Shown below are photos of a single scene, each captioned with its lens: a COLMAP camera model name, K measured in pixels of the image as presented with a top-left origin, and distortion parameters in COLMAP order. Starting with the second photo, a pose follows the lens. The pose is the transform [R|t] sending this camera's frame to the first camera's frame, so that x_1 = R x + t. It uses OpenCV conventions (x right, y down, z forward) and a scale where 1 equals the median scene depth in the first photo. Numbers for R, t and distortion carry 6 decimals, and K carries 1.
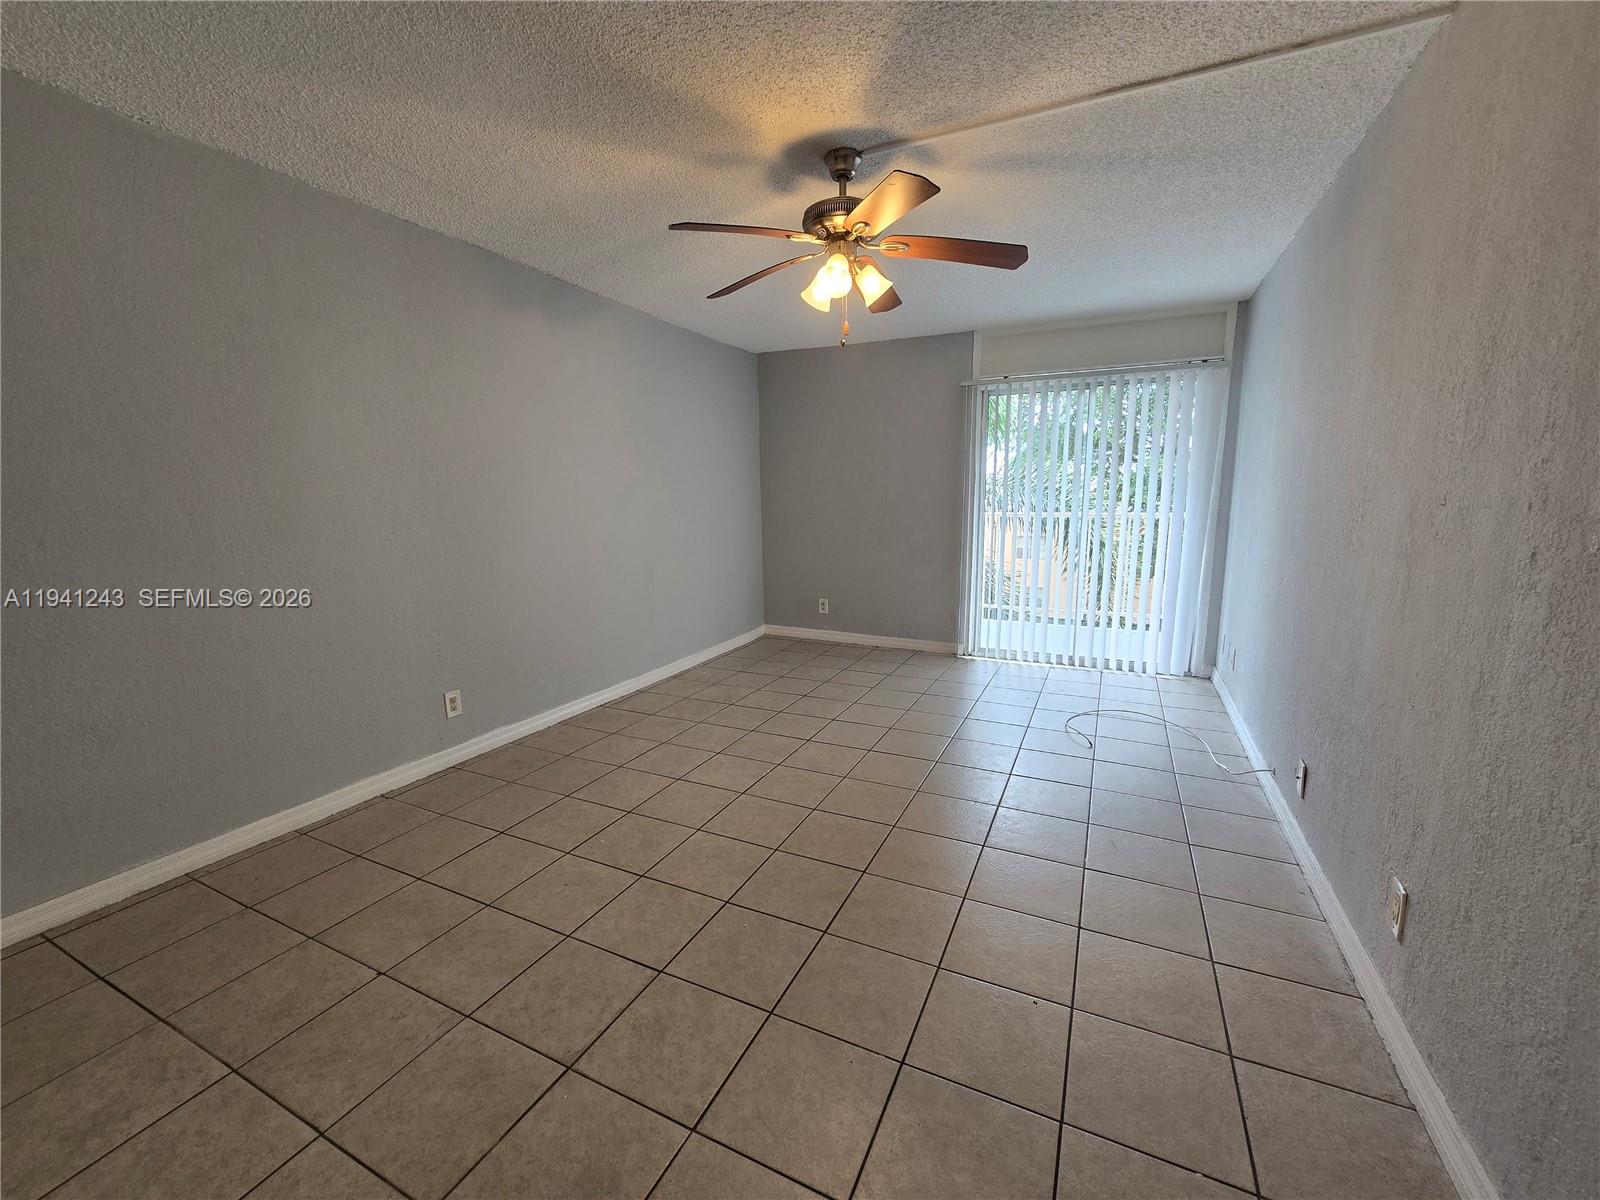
lens RADIAL K [[655.5, 0, 797.4], [0, 655.5, 599.8], [0, 0, 1]] dist [0.003468, 0.000004]
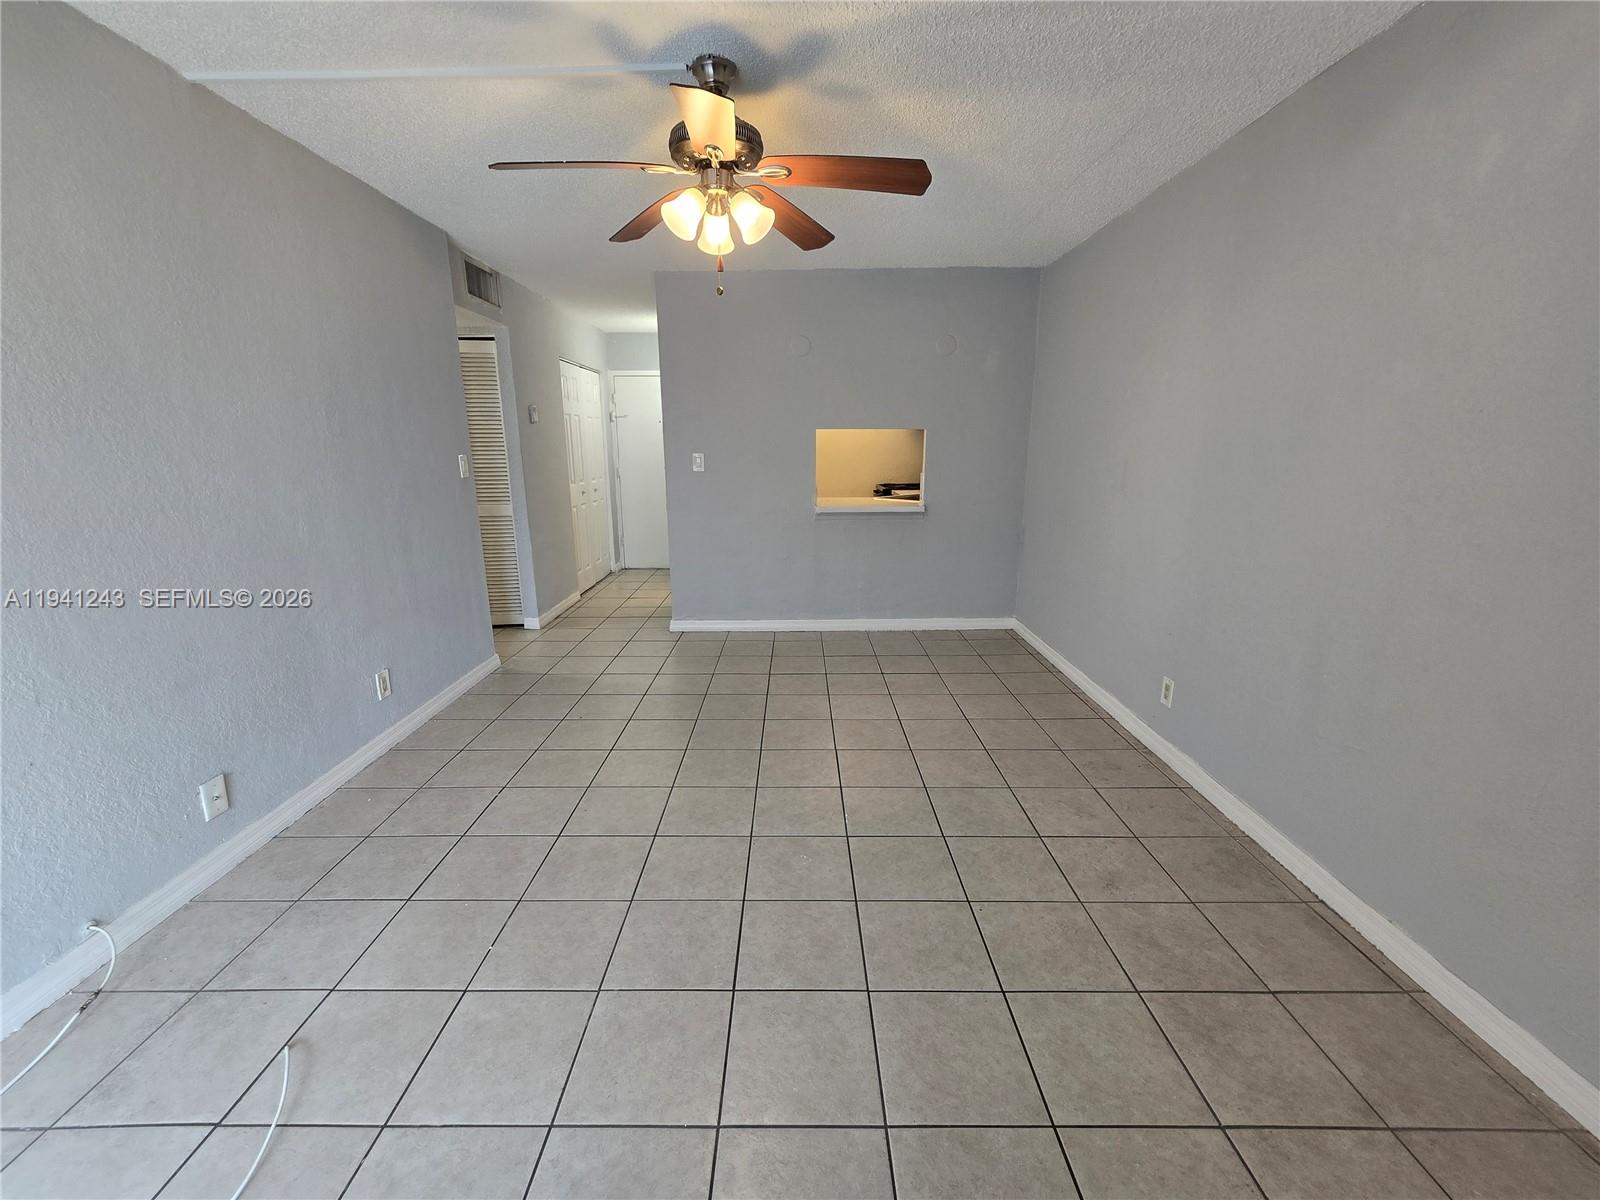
lens RADIAL K [[655.5, 0, 797.1], [0, 655.5, 606.4], [0, 0, 1]] dist [0.003468, 0.000004]
pose [[-0.901698, 0.114889, -0.416822, 0.301738], [-0.057982, 0.923210, 0.379896, -0.266251], [0.428461, 0.366720, -0.825796, 1.494559]]
